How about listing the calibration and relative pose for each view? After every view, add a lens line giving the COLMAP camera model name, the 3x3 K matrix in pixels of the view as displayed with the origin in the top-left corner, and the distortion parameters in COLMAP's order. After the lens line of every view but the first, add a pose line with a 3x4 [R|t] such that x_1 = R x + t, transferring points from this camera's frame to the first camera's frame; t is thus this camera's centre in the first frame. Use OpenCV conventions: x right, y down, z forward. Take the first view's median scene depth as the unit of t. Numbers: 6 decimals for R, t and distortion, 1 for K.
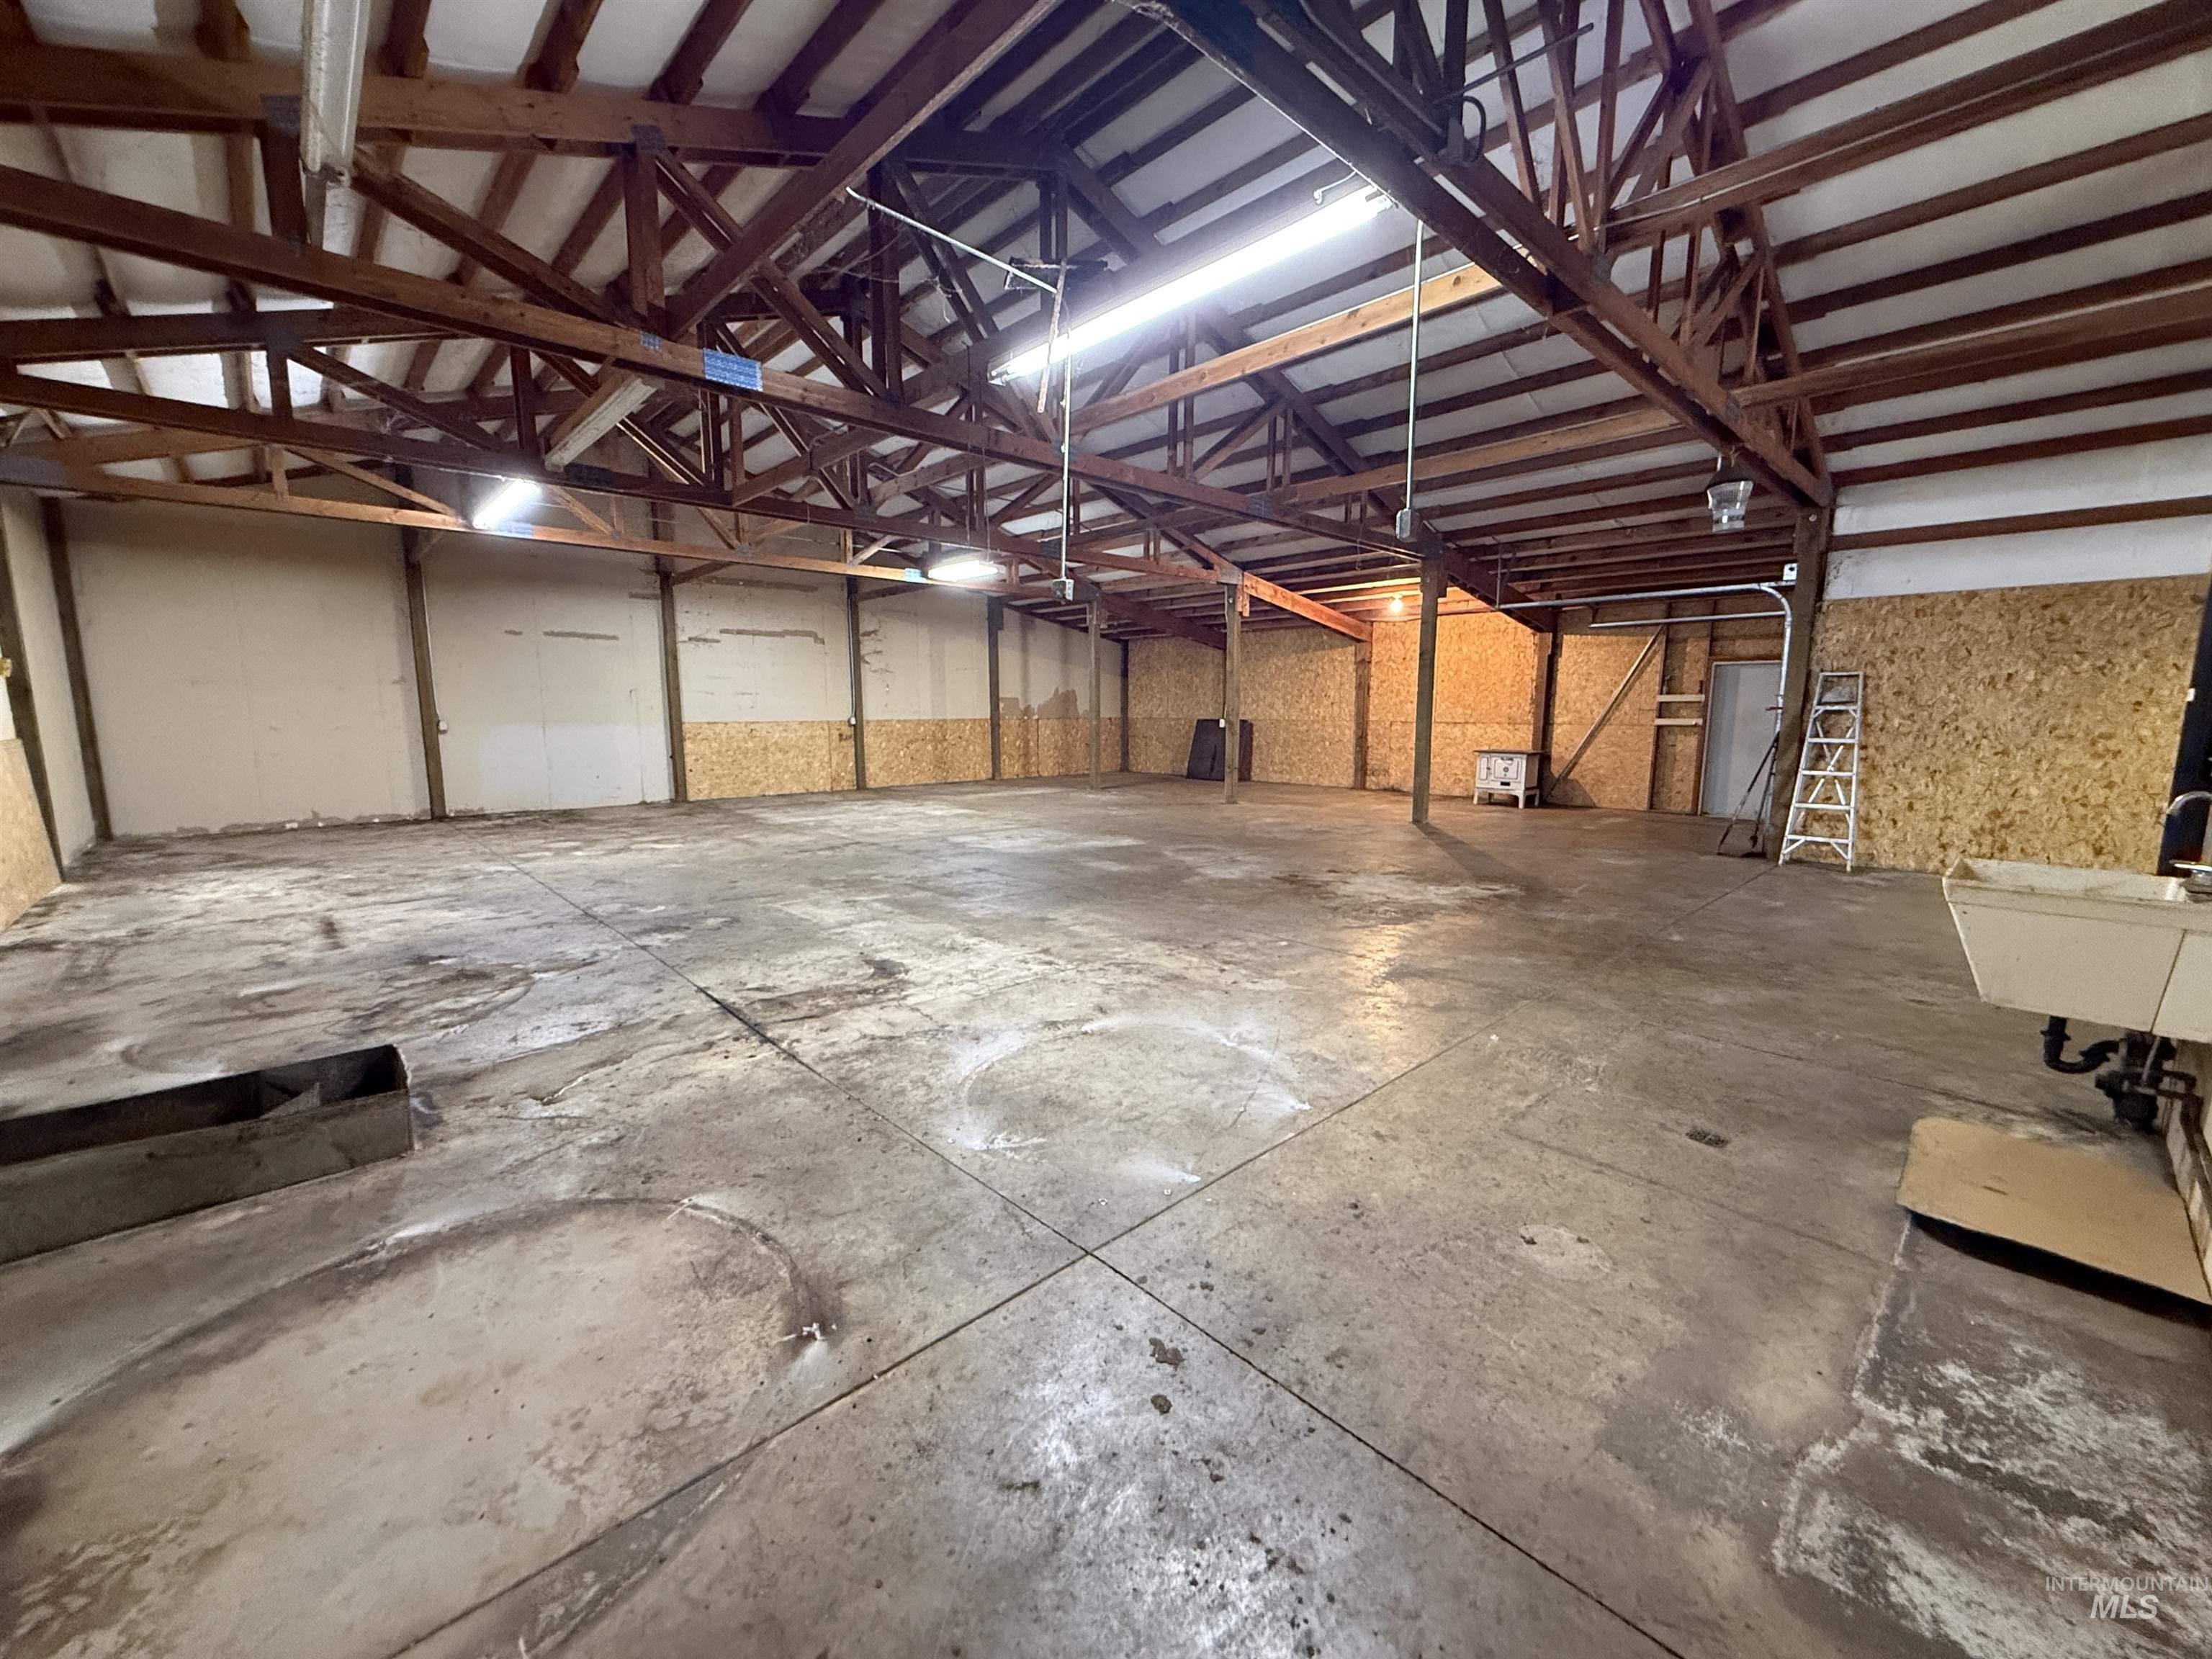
lens RADIAL K [[875.1, 0, 1103.2], [0, 875.1, 833.3], [0, 0, 1]] dist [-0.001126, -0.000769]
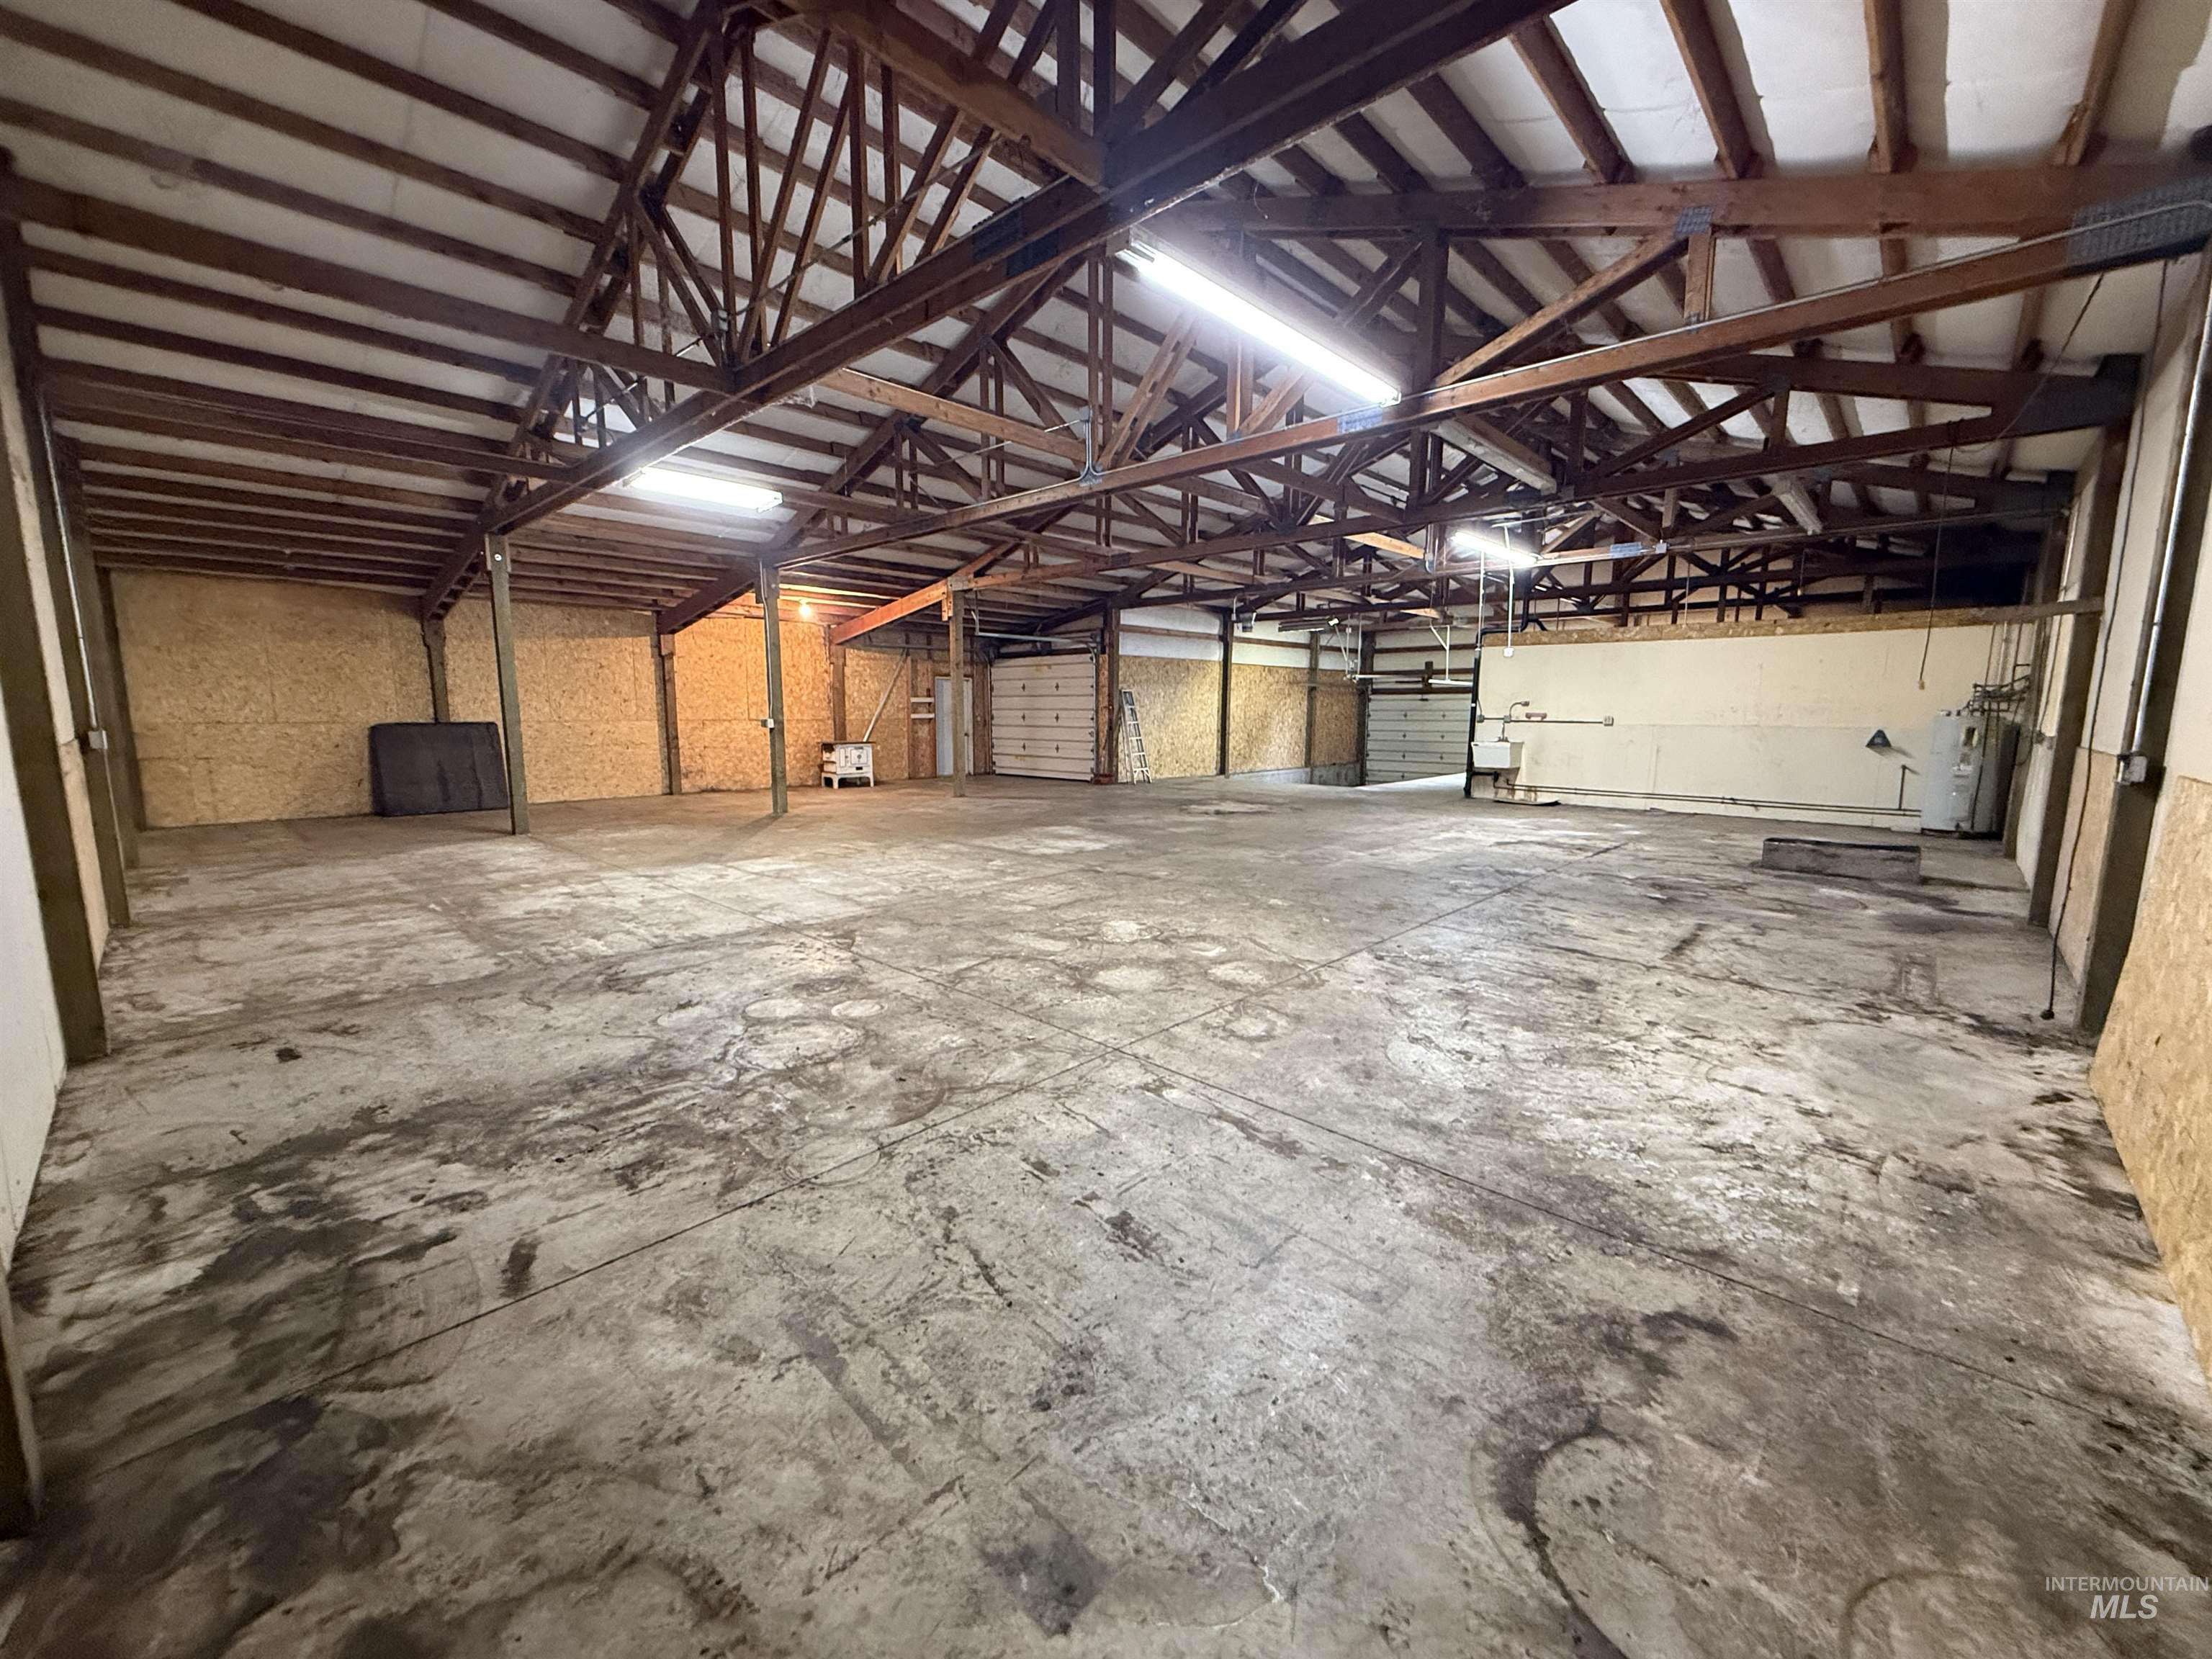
lens RADIAL K [[875.1, 0, 1103.2], [0, 875.1, 833.3], [0, 0, 1]] dist [-0.001126, -0.000769]
pose [[-0.060528, -0.141606, 0.988071, -1.433860], [0.139149, 0.979023, 0.148834, -0.188528], [-0.988420, 0.146498, -0.039554, 1.333781]]
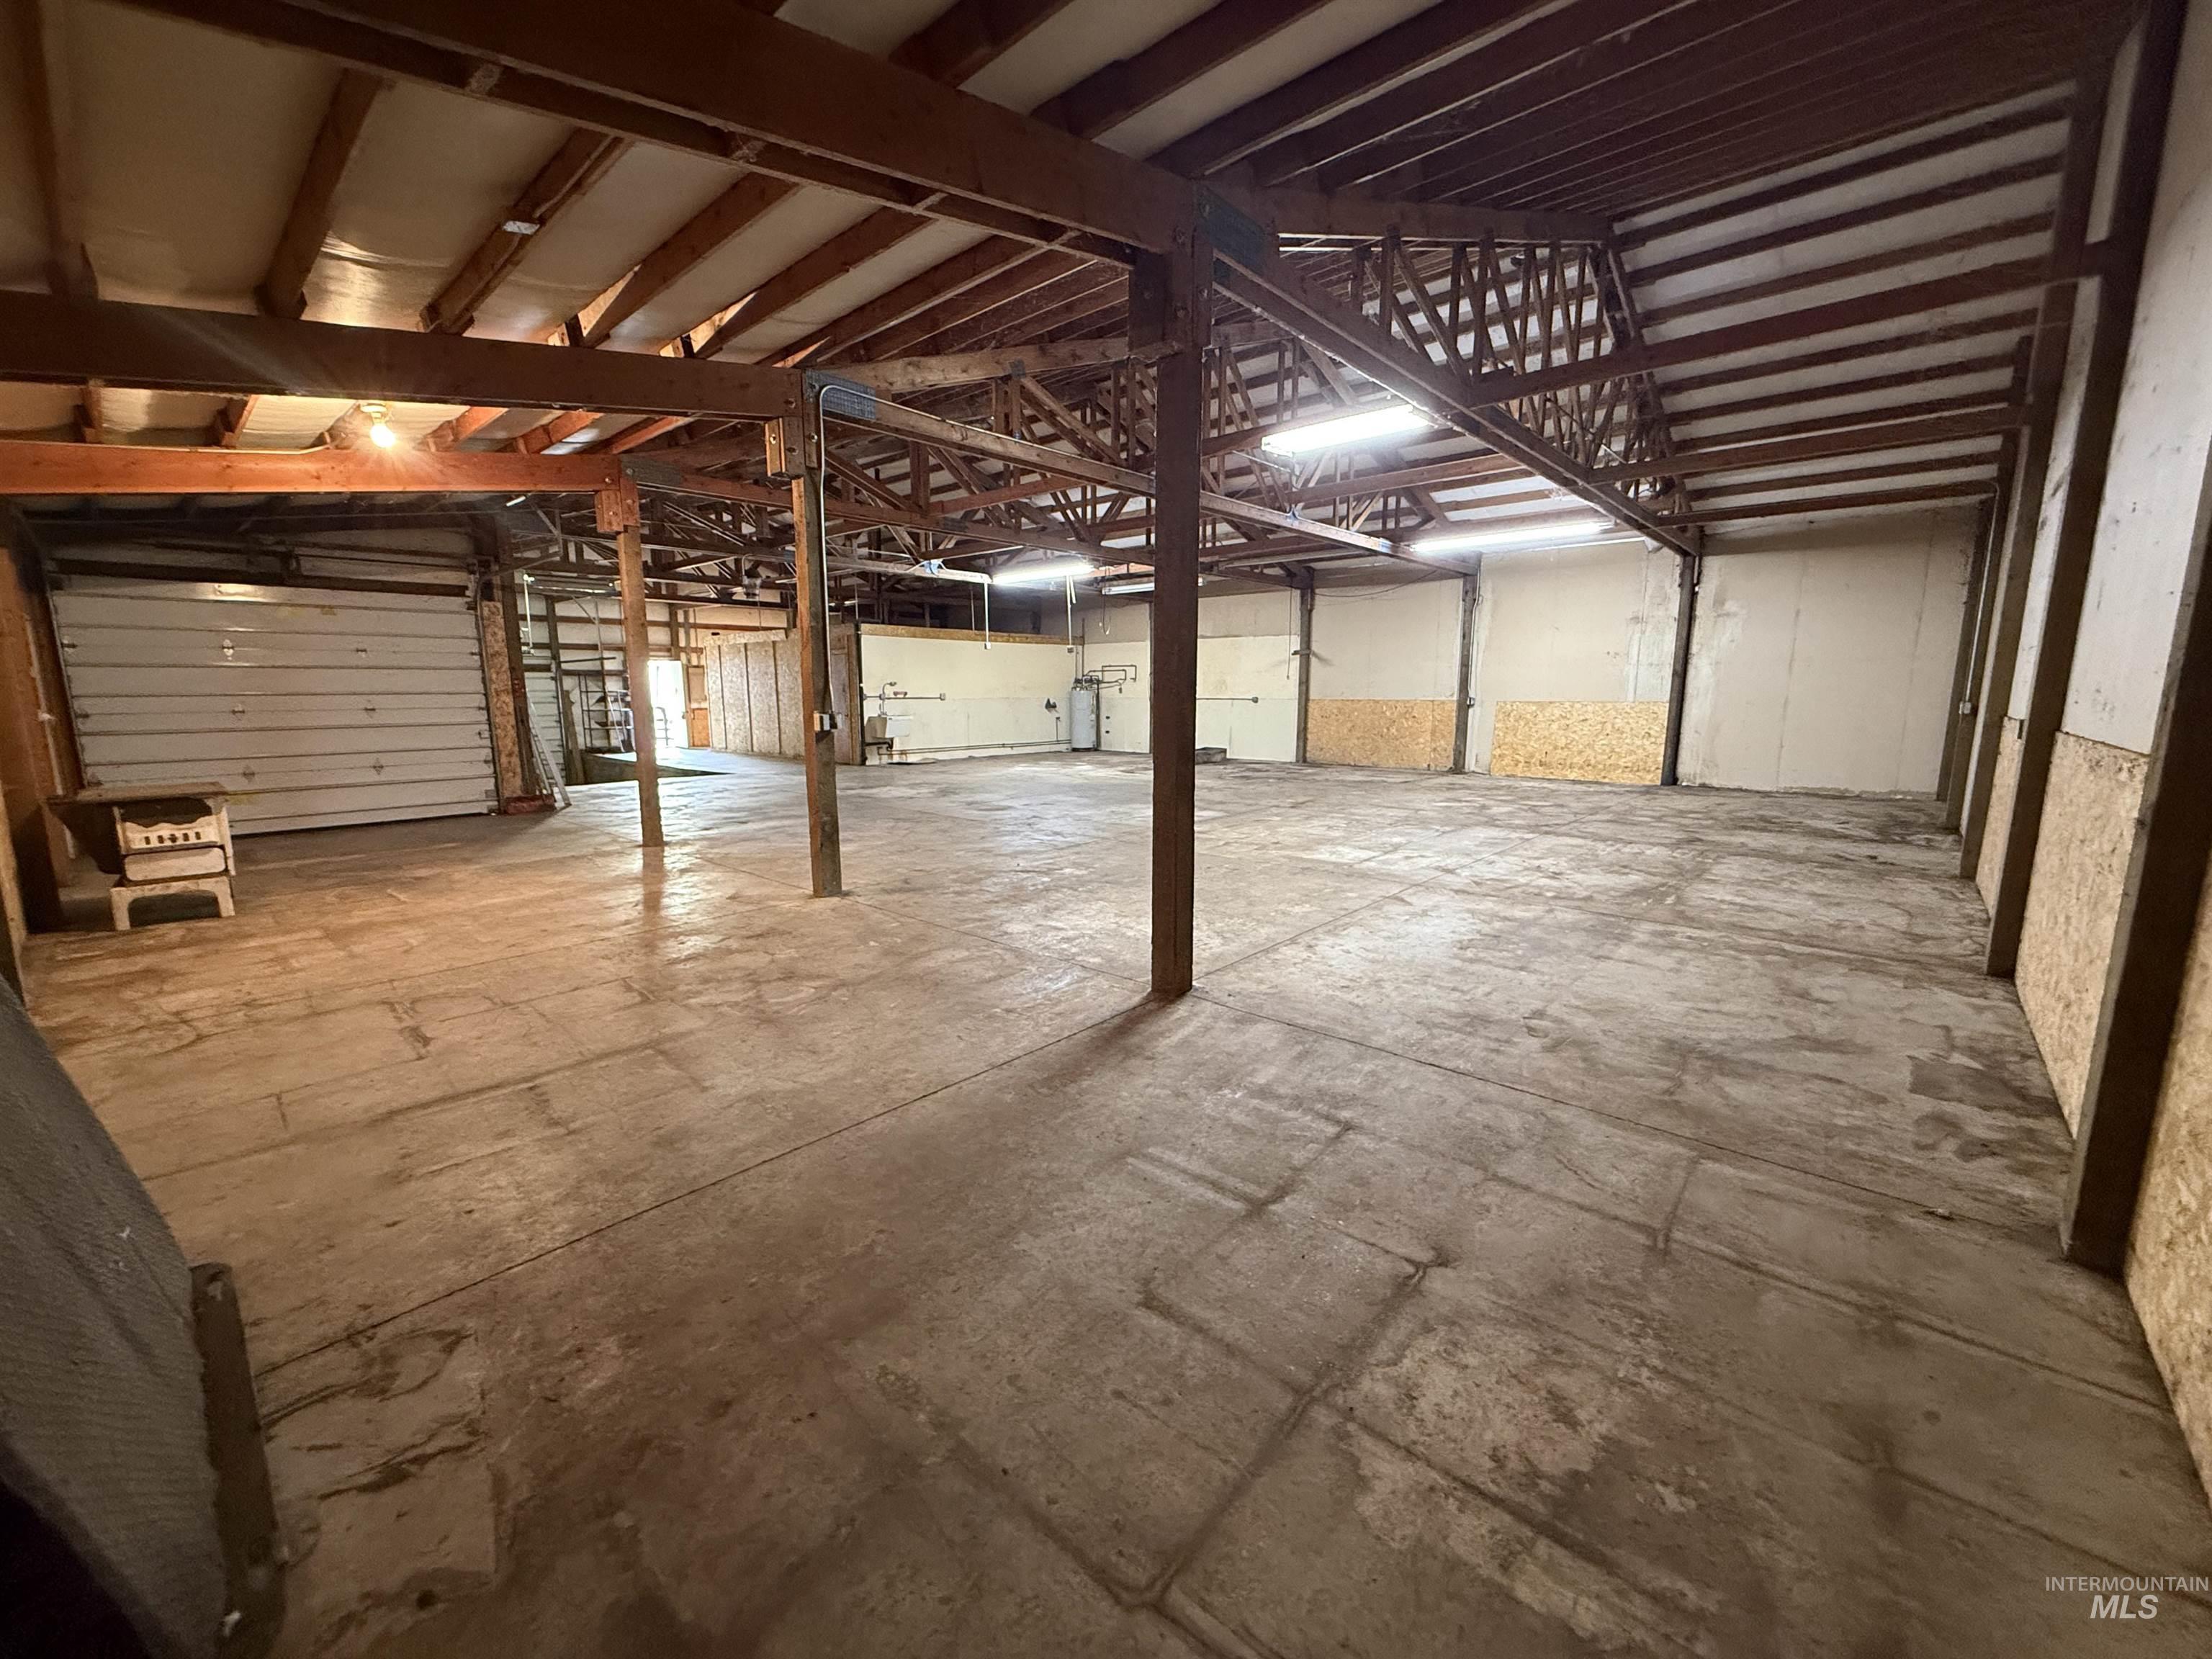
lens RADIAL K [[875.1, 0, 1103.2], [0, 875.1, 833.3], [0, 0, 1]] dist [-0.001126, -0.000769]
pose [[-0.996082, 0.018260, -0.086533, 0.079507], [-0.008882, 0.952853, 0.303303, -0.387772], [0.087992, 0.302883, -0.948957, 2.705528]]
